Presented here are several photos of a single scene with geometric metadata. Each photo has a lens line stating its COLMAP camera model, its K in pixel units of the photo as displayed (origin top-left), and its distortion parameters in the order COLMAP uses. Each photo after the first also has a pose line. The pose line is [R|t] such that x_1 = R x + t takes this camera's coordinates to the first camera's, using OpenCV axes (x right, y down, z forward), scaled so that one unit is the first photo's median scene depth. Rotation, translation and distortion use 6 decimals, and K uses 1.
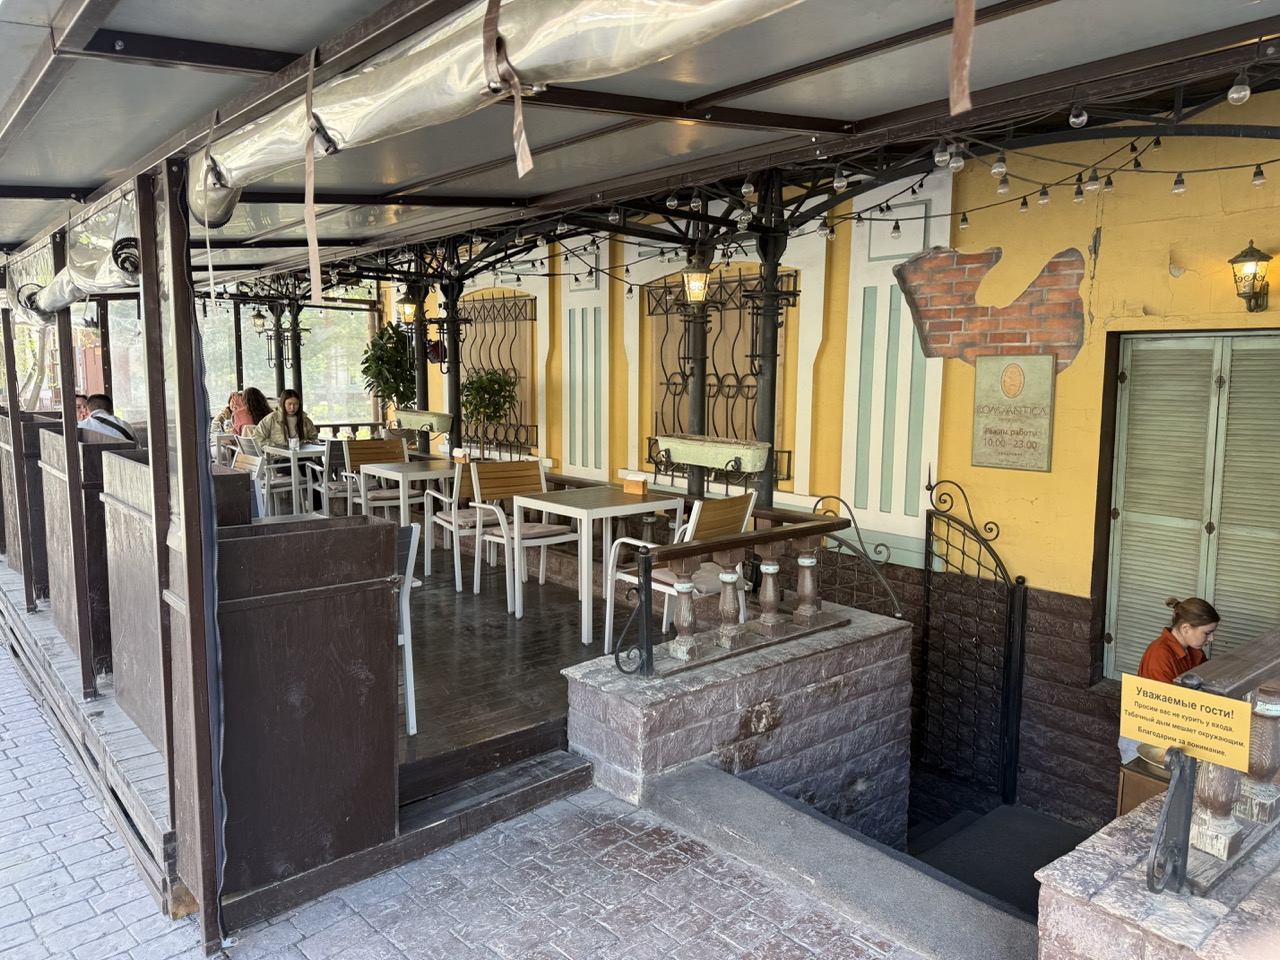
lens RADIAL K [[912.2, 0, 640.4], [0, 912.2, 466.6], [0, 0, 1]] dist [0.033807, -0.044114]
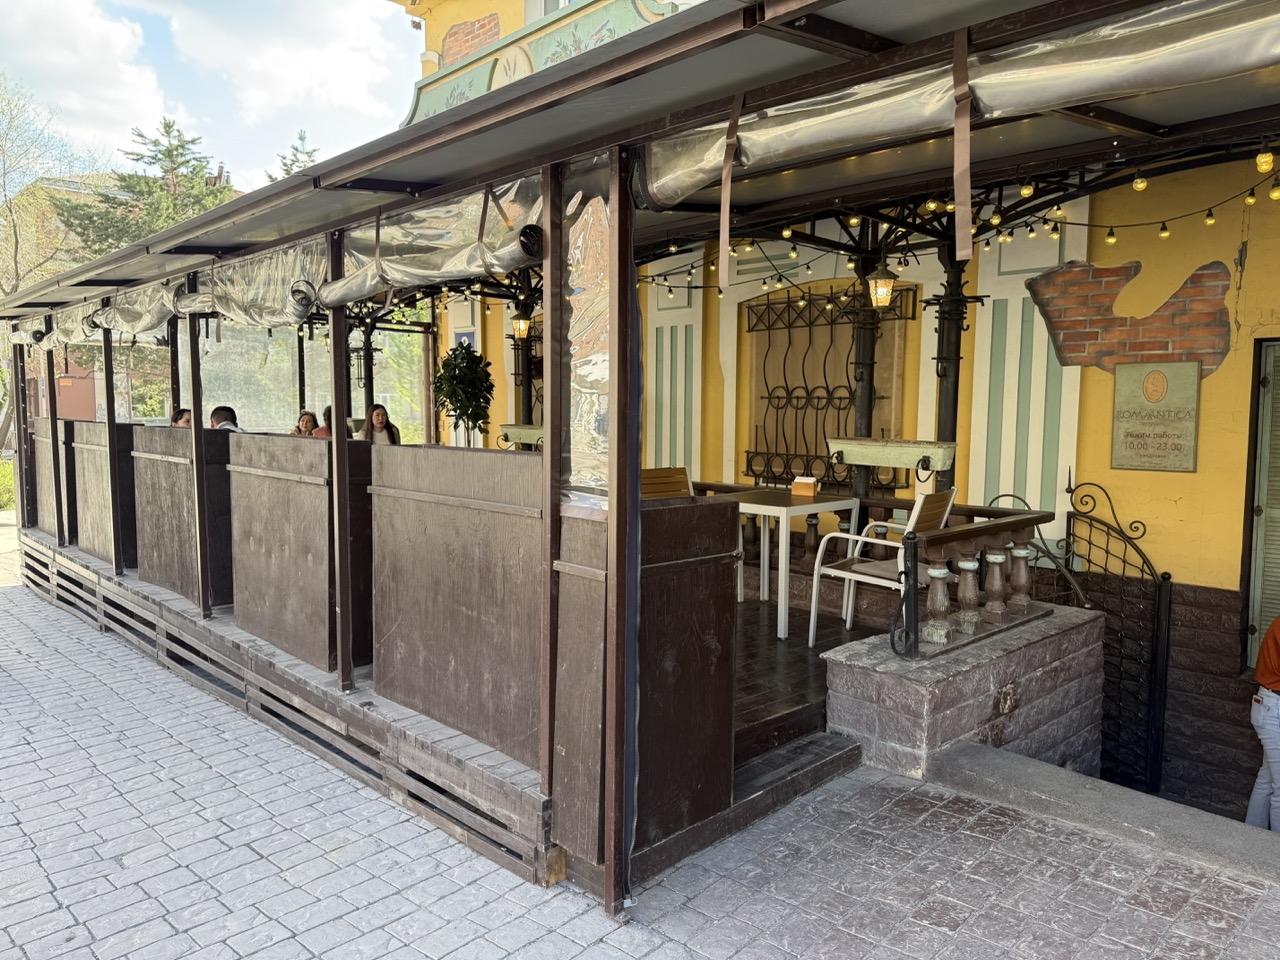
lens RADIAL K [[912.2, 0, 631.9], [0, 912.2, 479.9], [0, 0, 1]] dist [0.033807, -0.044114]
pose [[0.998806, -0.005683, 0.048517, -0.280854], [0.006785, 0.999722, -0.022571, 0.037700], [-0.048376, 0.022874, 0.998567, -0.024104]]
